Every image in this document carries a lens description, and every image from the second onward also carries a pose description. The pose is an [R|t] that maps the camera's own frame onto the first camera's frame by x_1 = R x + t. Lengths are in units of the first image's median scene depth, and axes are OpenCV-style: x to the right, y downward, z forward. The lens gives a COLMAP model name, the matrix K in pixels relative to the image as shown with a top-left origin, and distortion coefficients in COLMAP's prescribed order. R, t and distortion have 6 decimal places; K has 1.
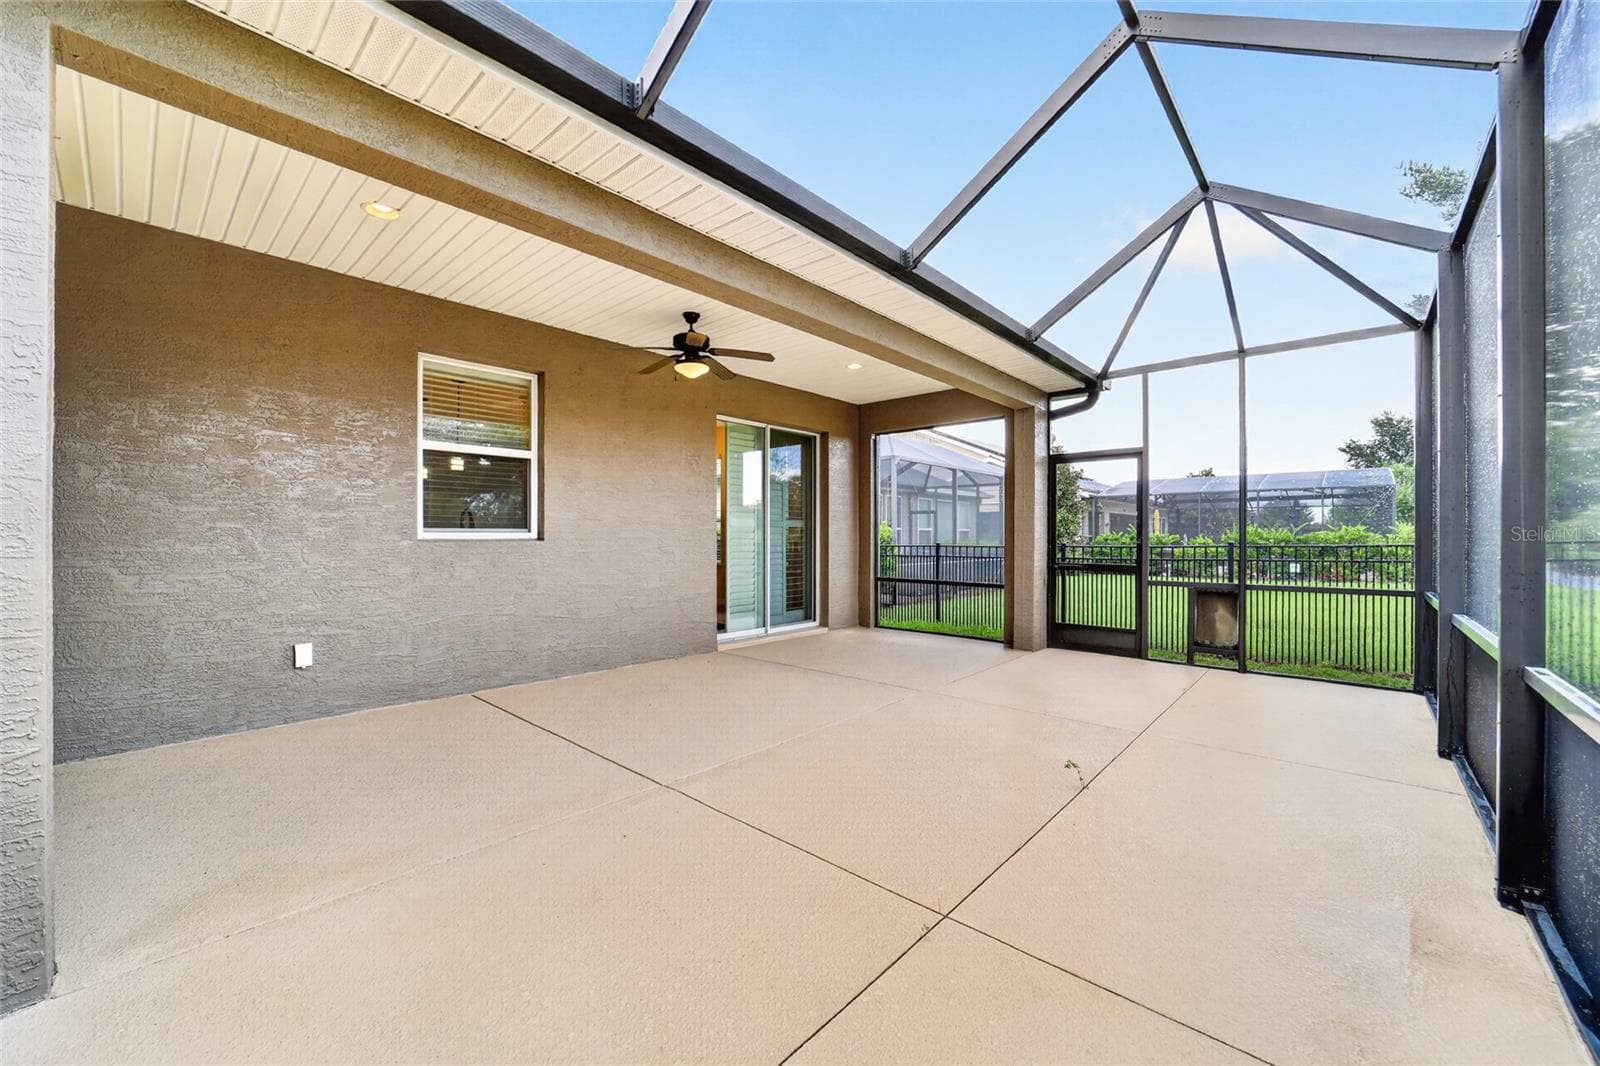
lens RADIAL K [[624.1, 0, 801.6], [0, 624.1, 530.8], [0, 0, 1]] dist [-0.036970, 0.008930]
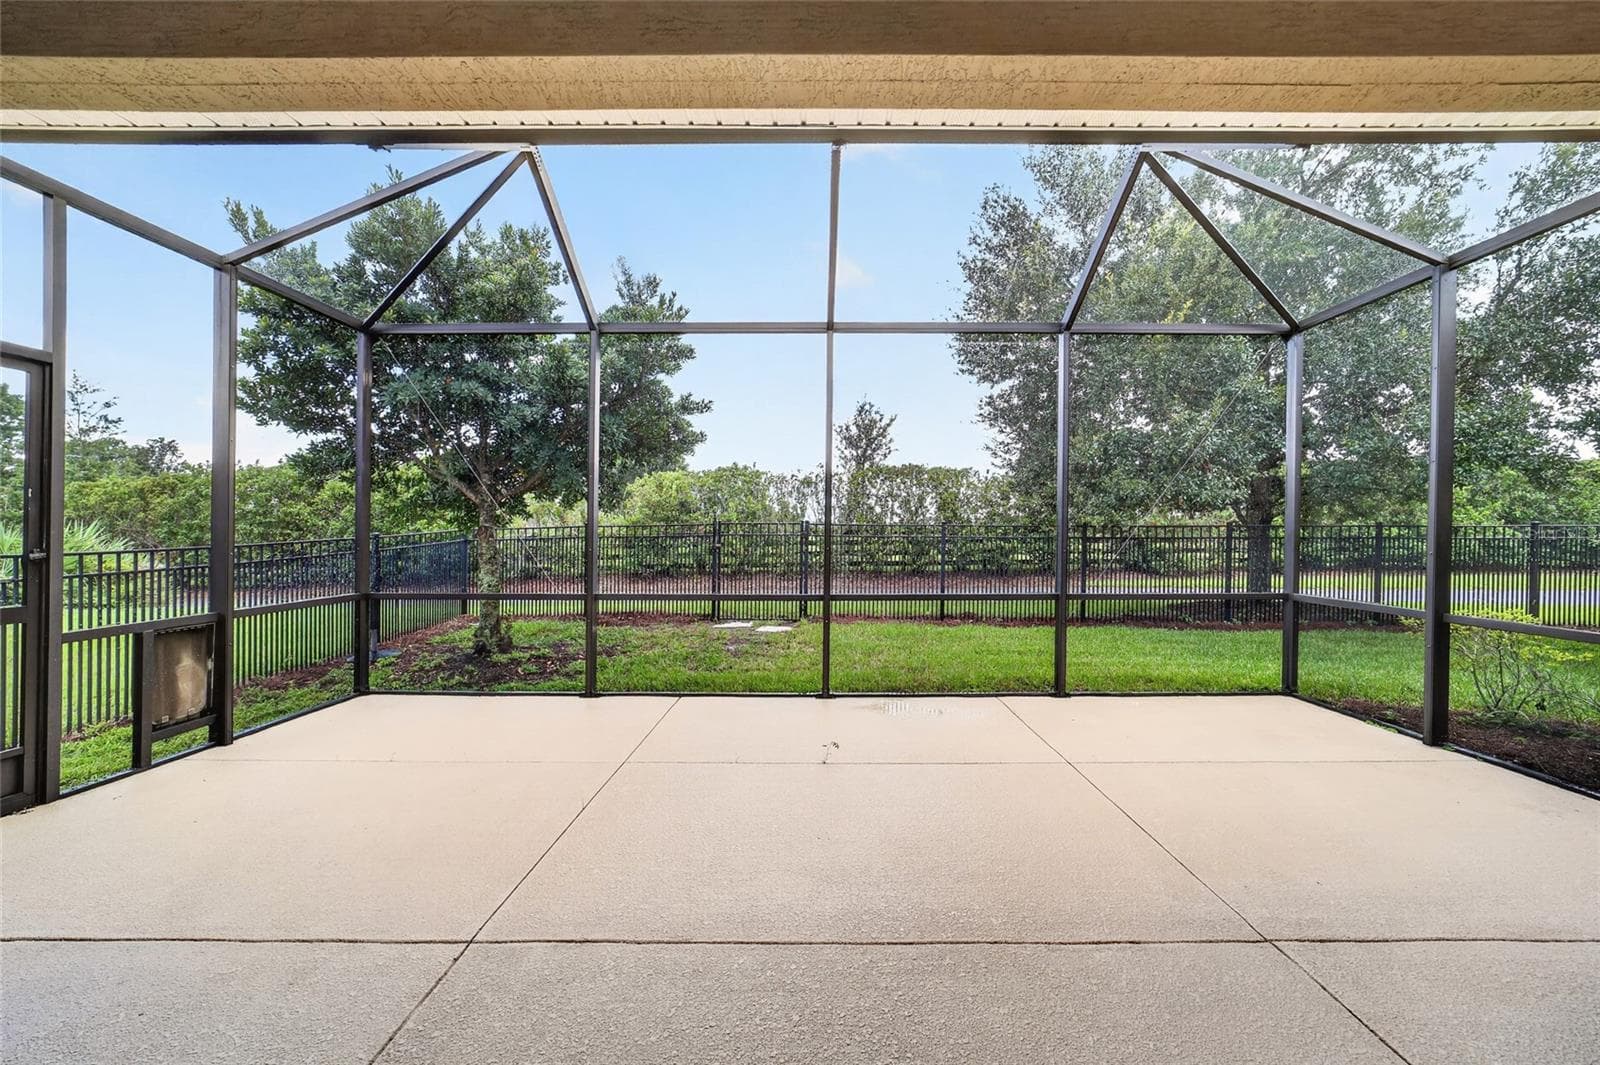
lens RADIAL K [[624.1, 0, 801.6], [0, 624.1, 530.3], [0, 0, 1]] dist [-0.036970, 0.008930]
pose [[-0.665026, 0.006838, 0.746789, -0.174142], [0.000688, 0.999963, -0.008543, 0.005289], [-0.746820, -0.005167, -0.665007, 0.869196]]
